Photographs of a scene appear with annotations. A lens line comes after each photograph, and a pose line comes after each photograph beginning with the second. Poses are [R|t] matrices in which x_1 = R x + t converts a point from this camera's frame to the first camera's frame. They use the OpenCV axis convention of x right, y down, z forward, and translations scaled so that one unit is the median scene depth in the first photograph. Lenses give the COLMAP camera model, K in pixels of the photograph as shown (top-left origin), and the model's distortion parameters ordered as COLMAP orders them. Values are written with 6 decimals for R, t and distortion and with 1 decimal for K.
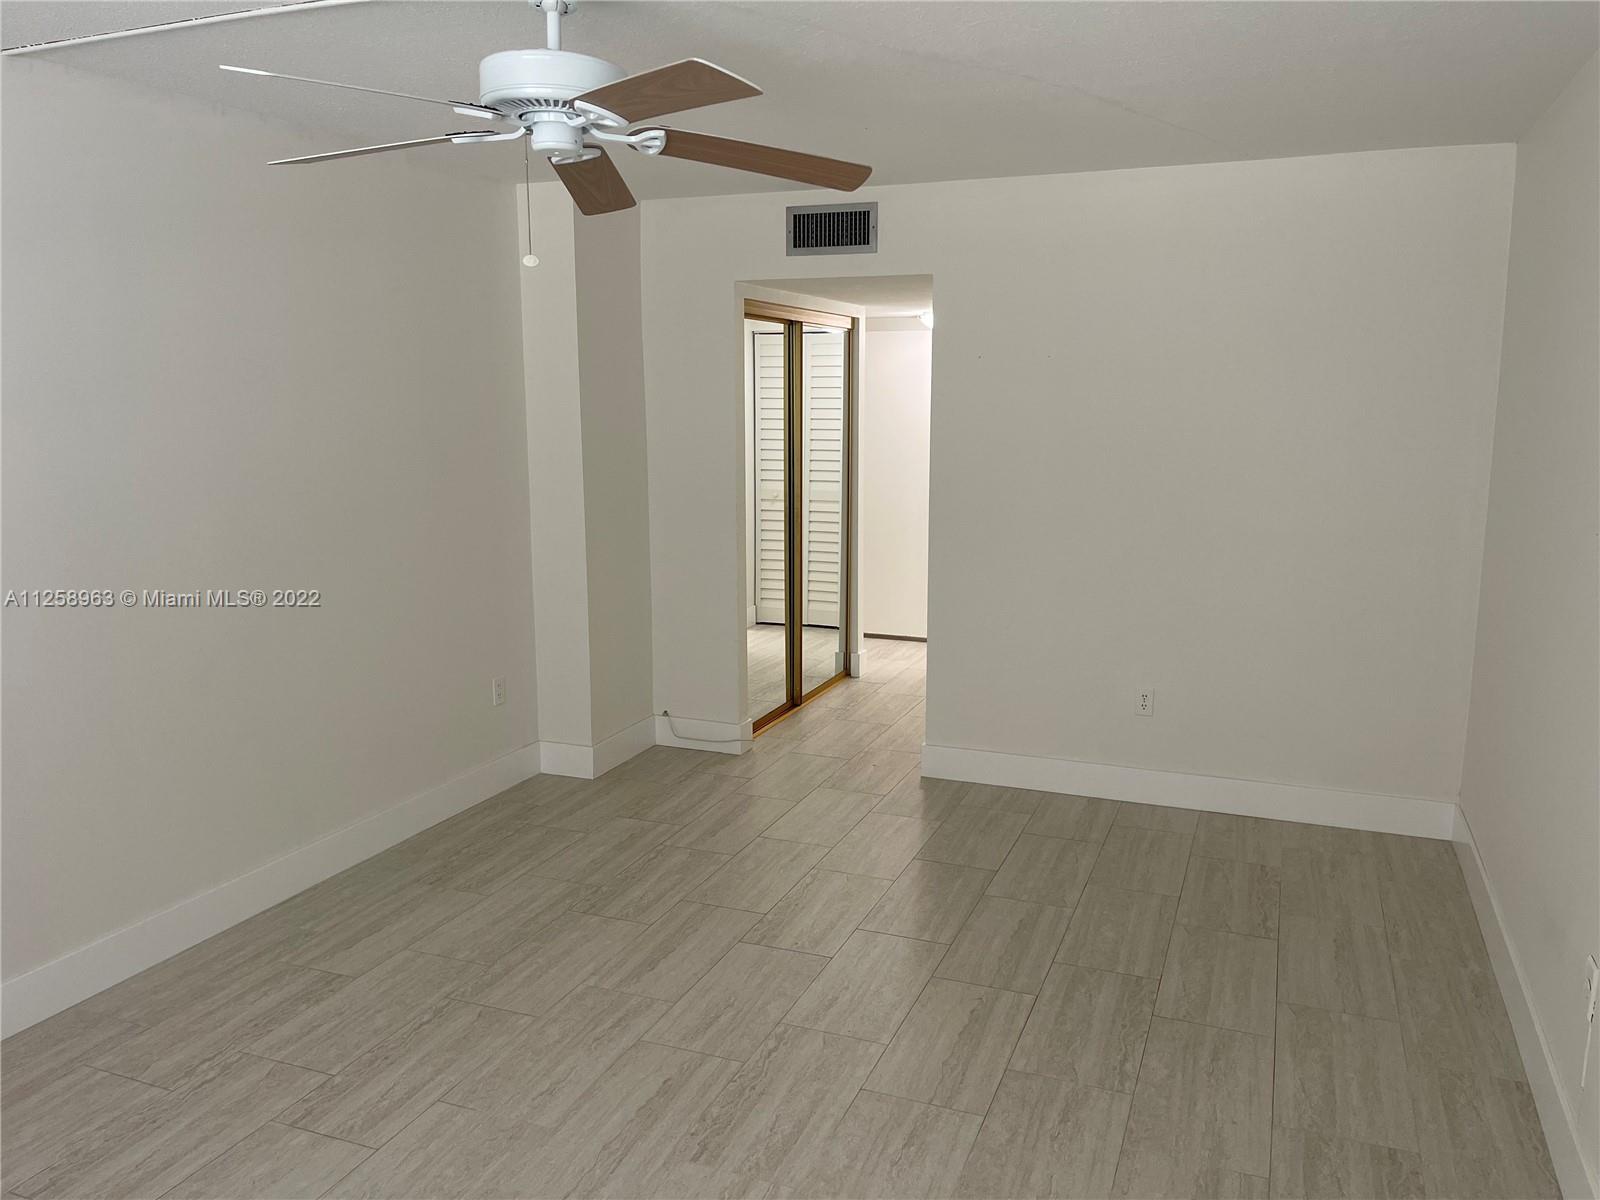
lens RADIAL K [[1199.8, 0, 806.1], [0, 1199.8, 591.8], [0, 0, 1]] dist [0.068035, -0.102790]
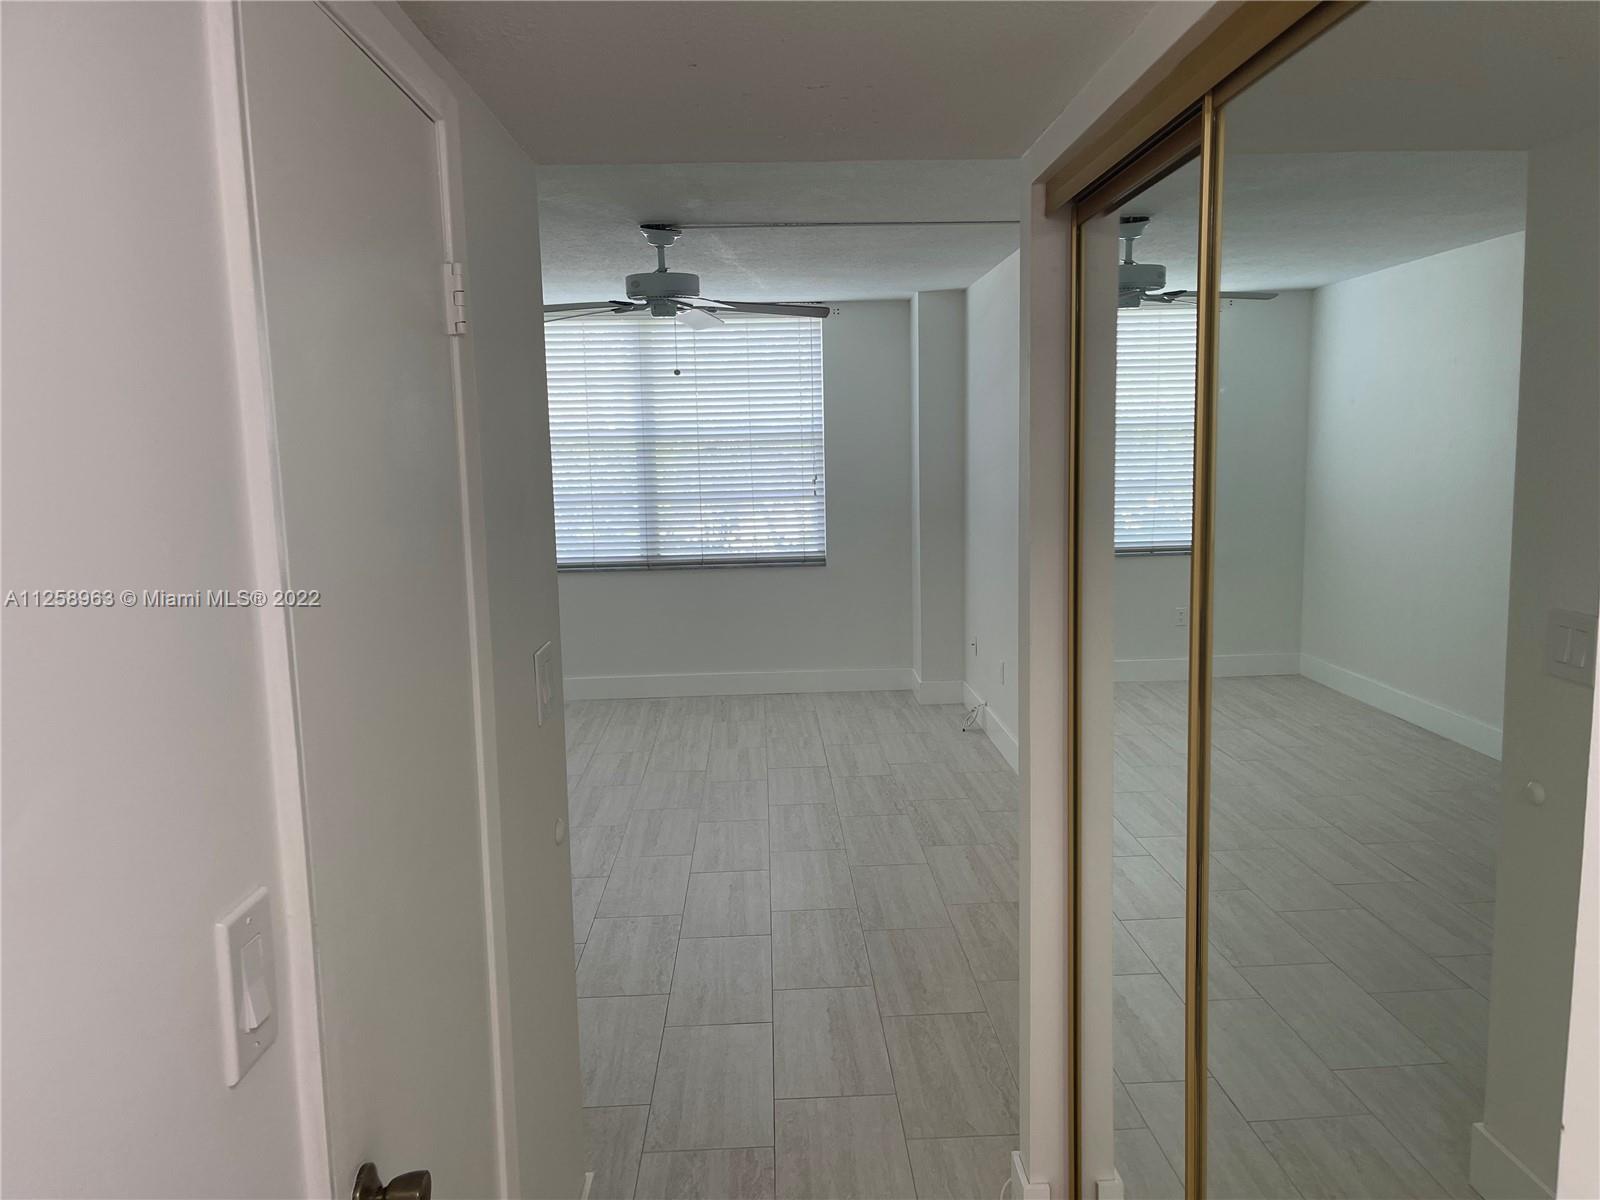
lens RADIAL K [[1199.8, 0, 806.1], [0, 1199.8, 591.8], [0, 0, 1]] dist [0.068035, -0.102790]
pose [[-0.910050, 0.075348, -0.407591, 0.292770], [-0.042693, 0.961070, 0.272988, -0.334461], [0.412293, 0.265834, -0.871405, 2.043083]]
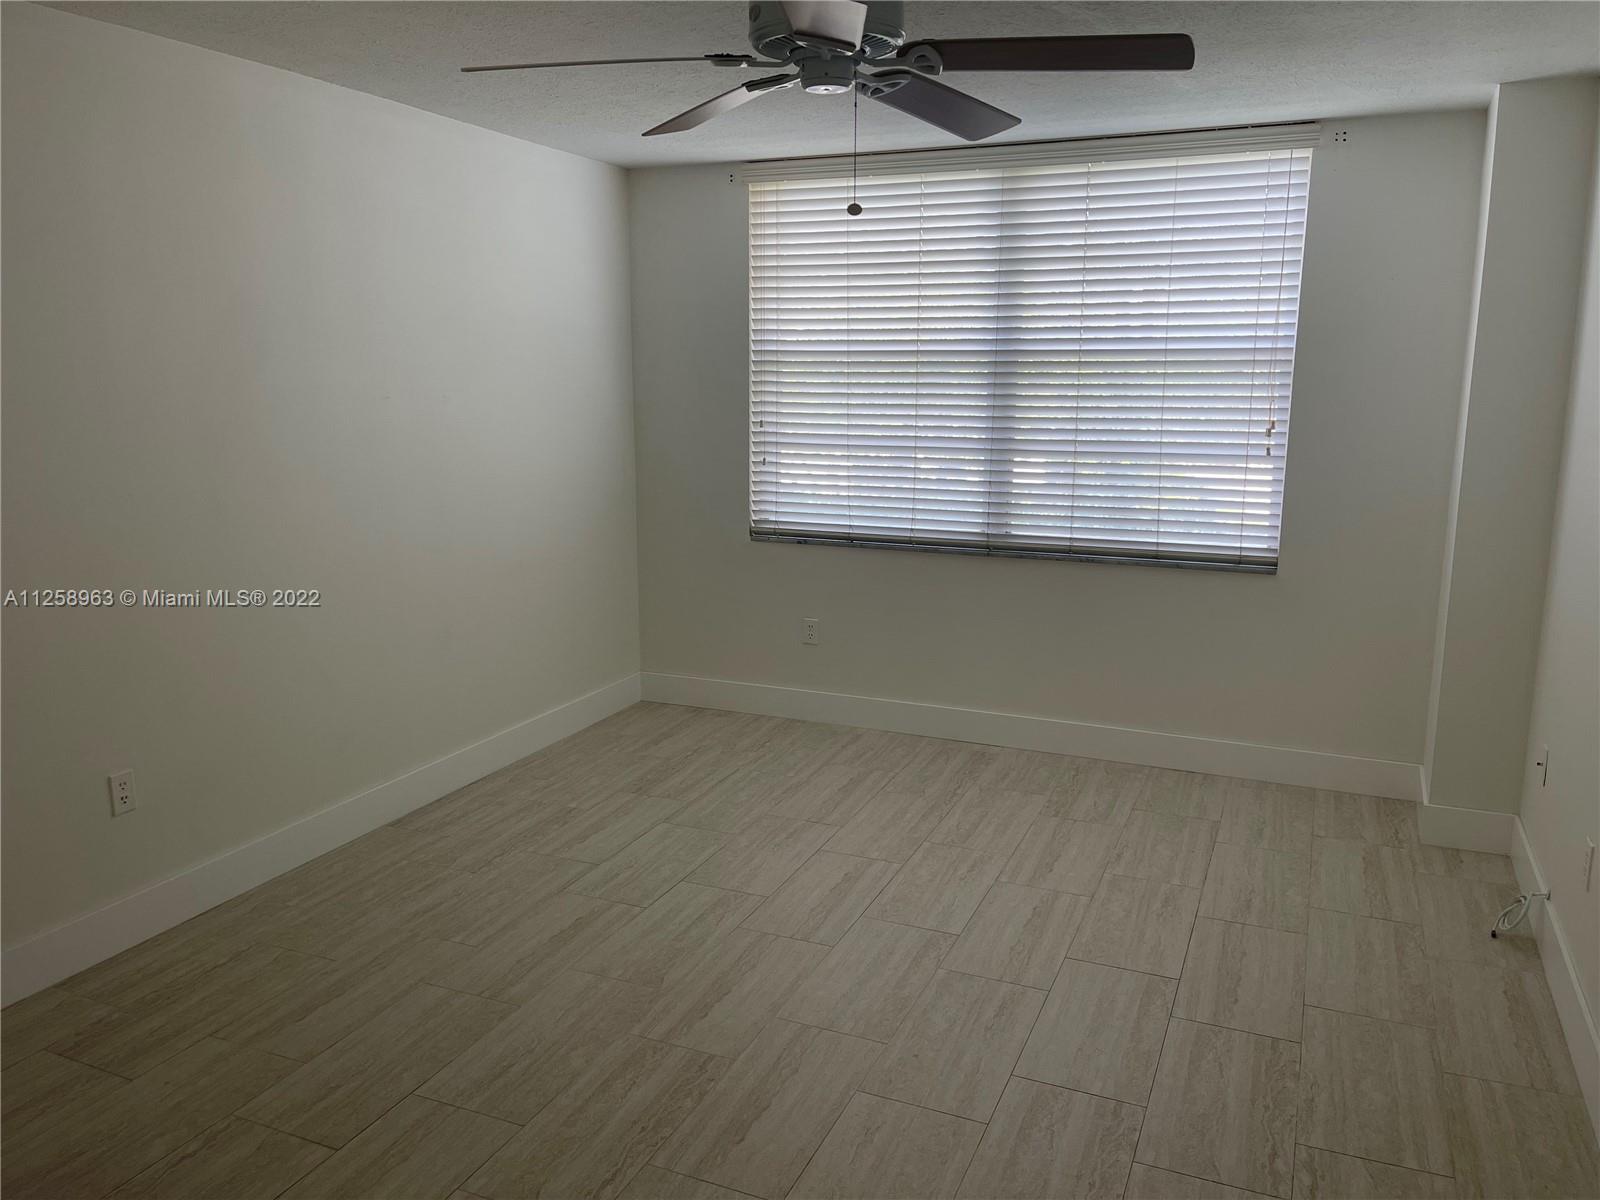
lens RADIAL K [[1199.8, 0, 806.1], [0, 1199.8, 591.8], [0, 0, 1]] dist [0.068035, -0.102790]
pose [[-0.999681, -0.001242, 0.025230, -0.146770], [0.007448, 0.939891, 0.341393, -0.222670], [-0.024138, 0.341472, -0.939582, 1.409647]]
